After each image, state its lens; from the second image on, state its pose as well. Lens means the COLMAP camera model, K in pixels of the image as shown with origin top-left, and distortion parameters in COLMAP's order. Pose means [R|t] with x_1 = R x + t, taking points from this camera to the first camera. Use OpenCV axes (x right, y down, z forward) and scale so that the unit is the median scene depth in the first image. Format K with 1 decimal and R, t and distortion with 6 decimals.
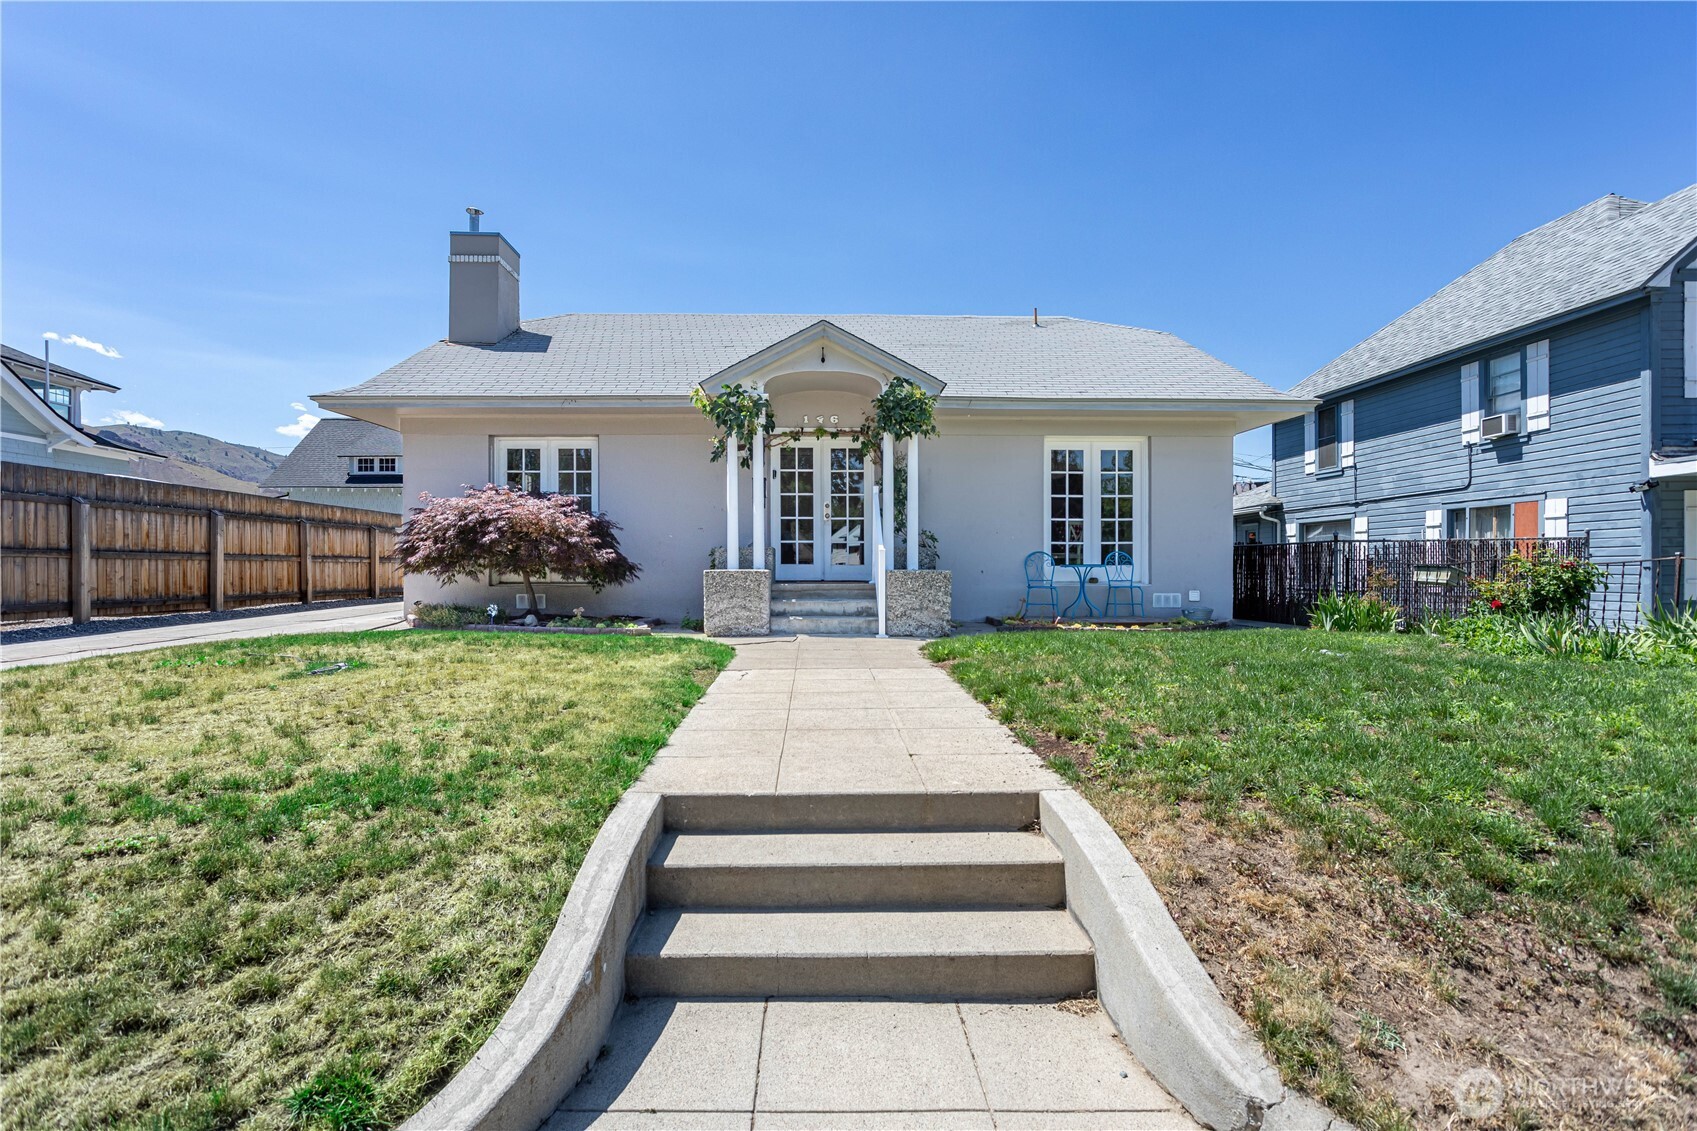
lens RADIAL K [[803.8, 0, 854.8], [0, 803.8, 576.8], [0, 0, 1]] dist [0.000037, -0.000325]
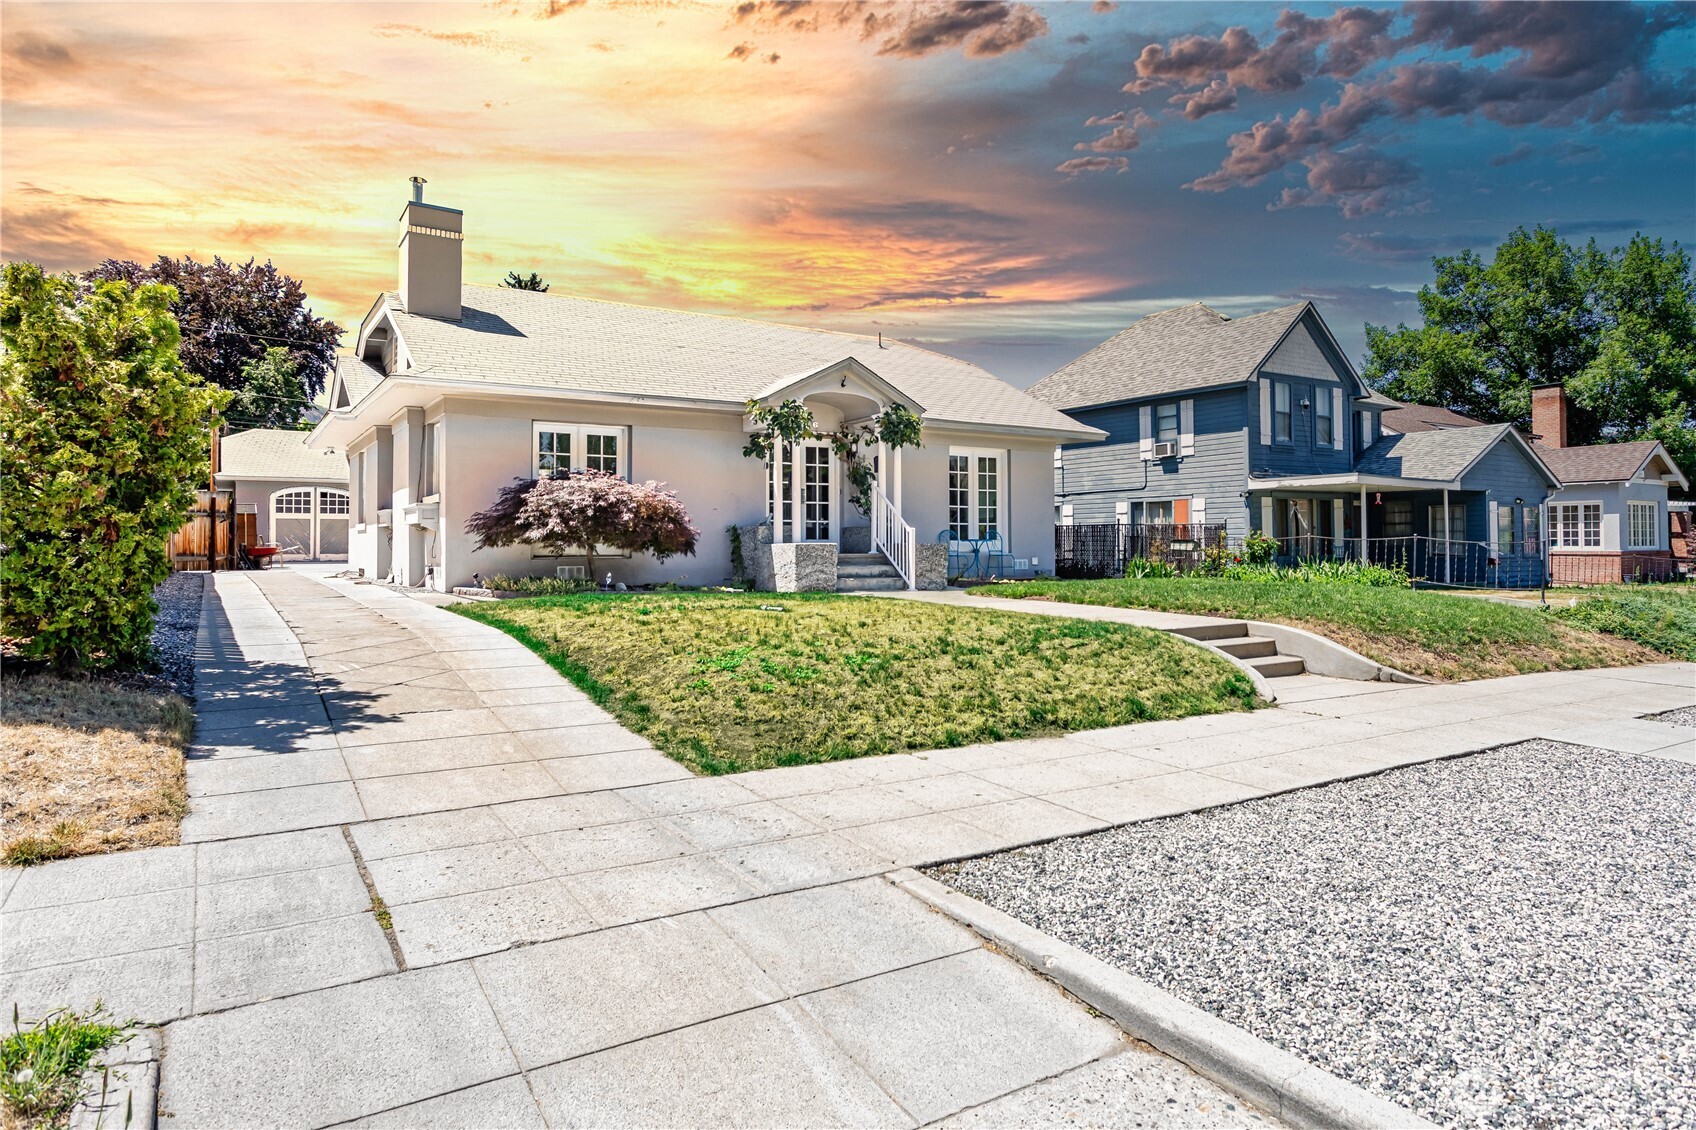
lens RADIAL K [[957.9, 0, 864.2], [0, 957.9, 515.4], [0, 0, 1]] dist [0.001286, 0.000220]
pose [[0.861559, 0.013253, 0.507484, -0.700695], [0.008010, 0.999180, -0.039693, 0.007194], [-0.507594, 0.038263, 0.860747, -0.319730]]
